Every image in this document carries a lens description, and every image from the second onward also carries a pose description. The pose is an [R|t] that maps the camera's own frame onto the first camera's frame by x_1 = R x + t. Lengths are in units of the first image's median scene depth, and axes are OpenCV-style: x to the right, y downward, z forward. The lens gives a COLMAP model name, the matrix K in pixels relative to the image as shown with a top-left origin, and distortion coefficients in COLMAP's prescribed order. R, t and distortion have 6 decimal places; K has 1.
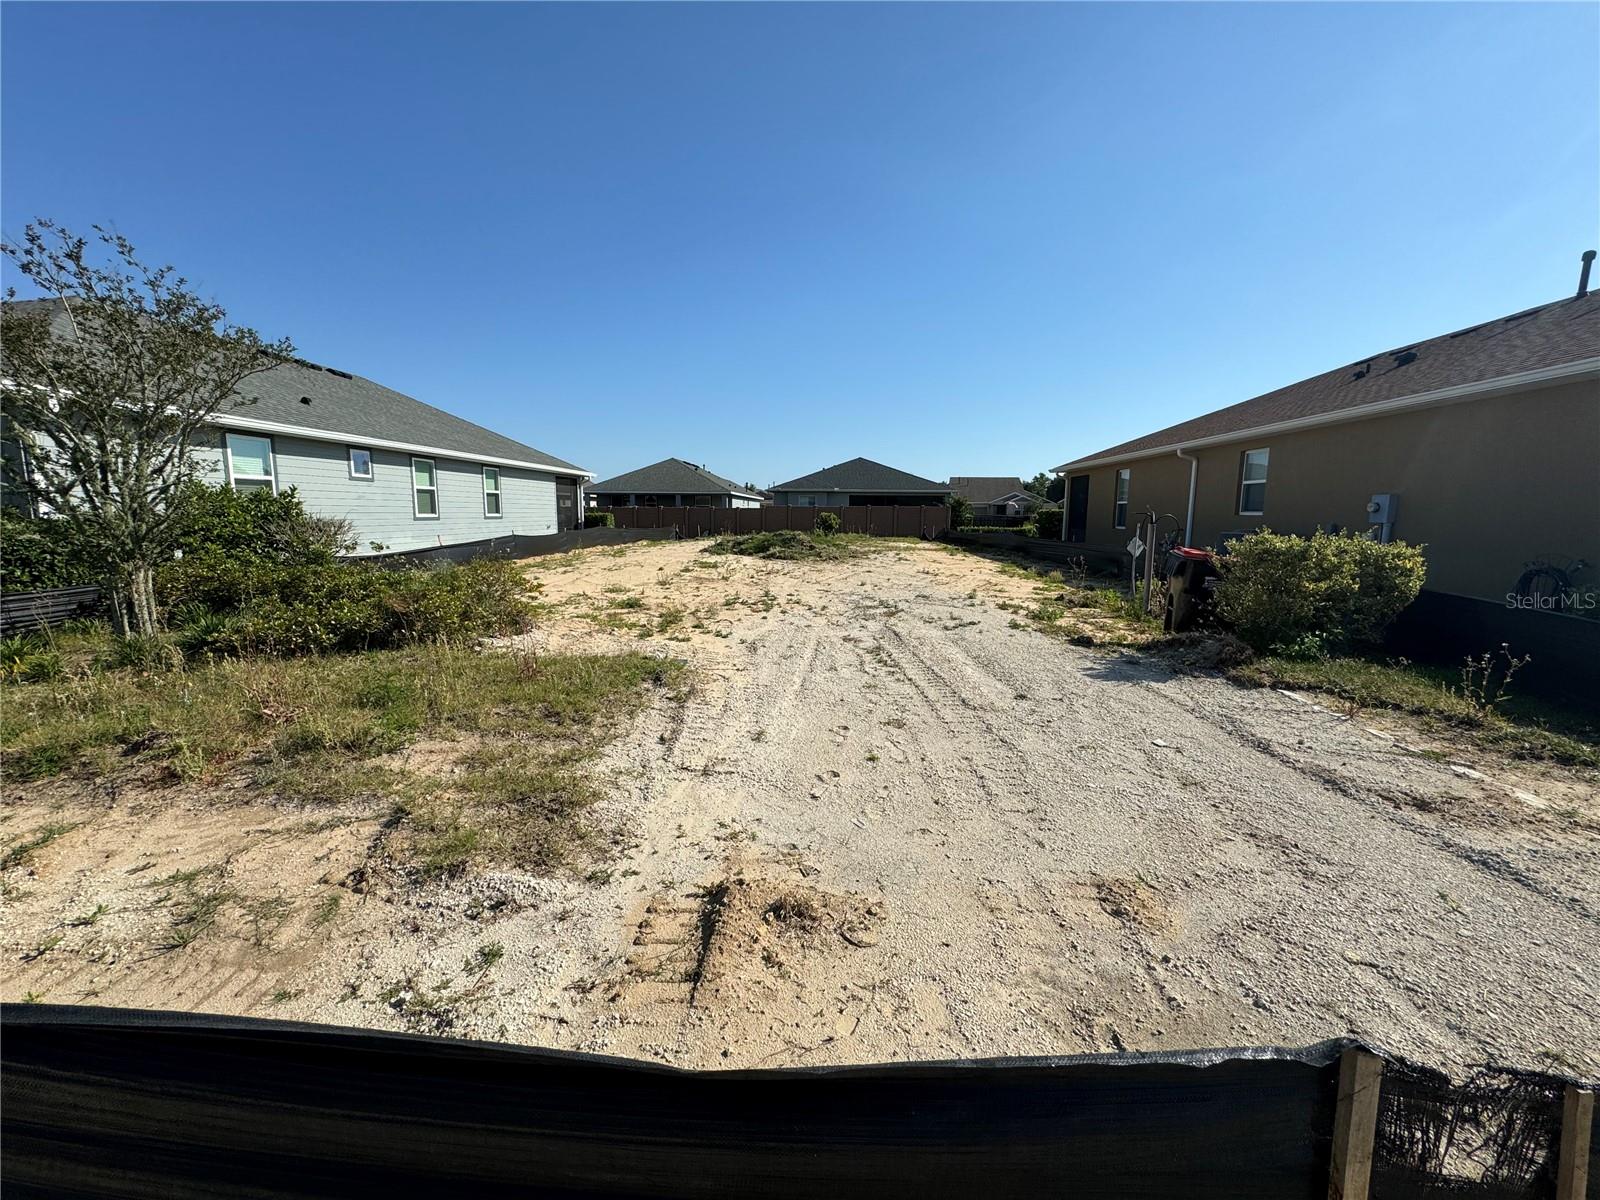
lens RADIAL K [[641.9, 0, 800.0], [0, 641.9, 600.0], [0, 0, 1]] dist [-0.000777, -0.000027]
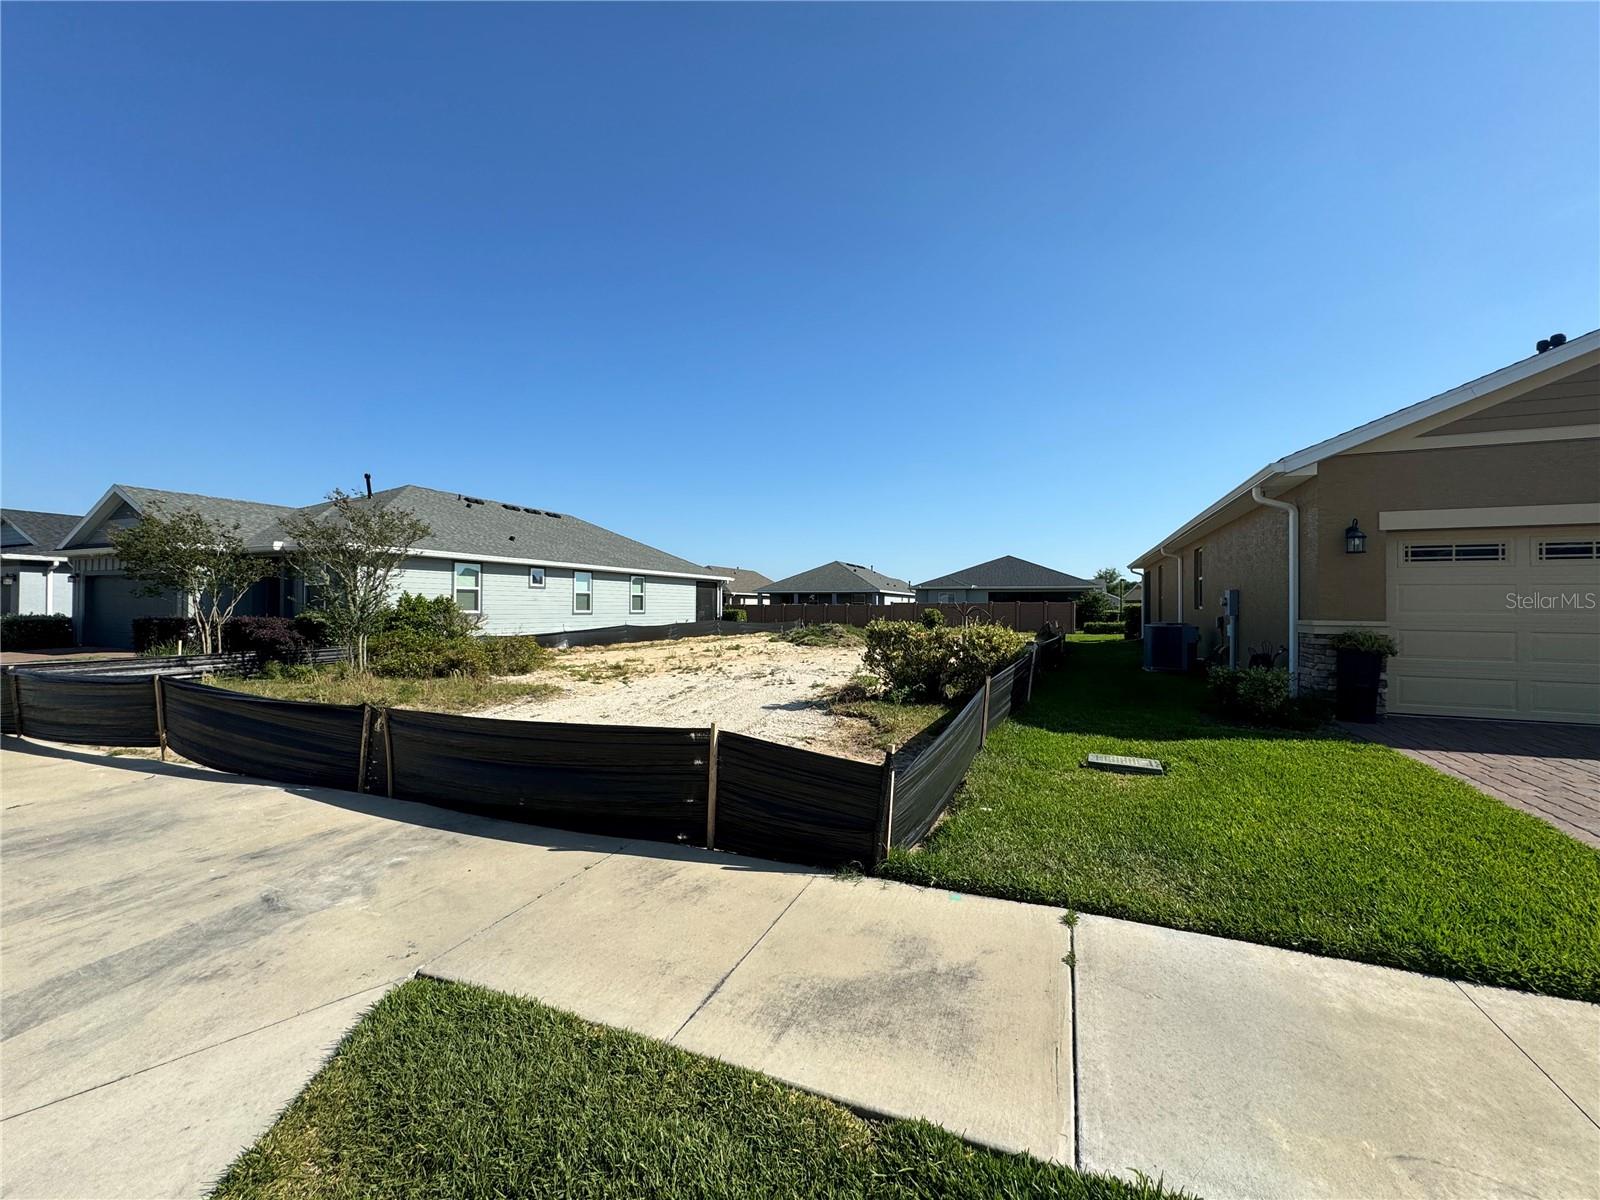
lens RADIAL K [[641.9, 0, 800.0], [0, 641.9, 600.0], [0, 0, 1]] dist [-0.000777, -0.000027]
pose [[0.942898, -0.008115, -0.332983, 0.237768], [-0.041723, 0.988951, -0.142249, 0.017216], [0.330458, 0.148019, 0.932141, -0.115733]]
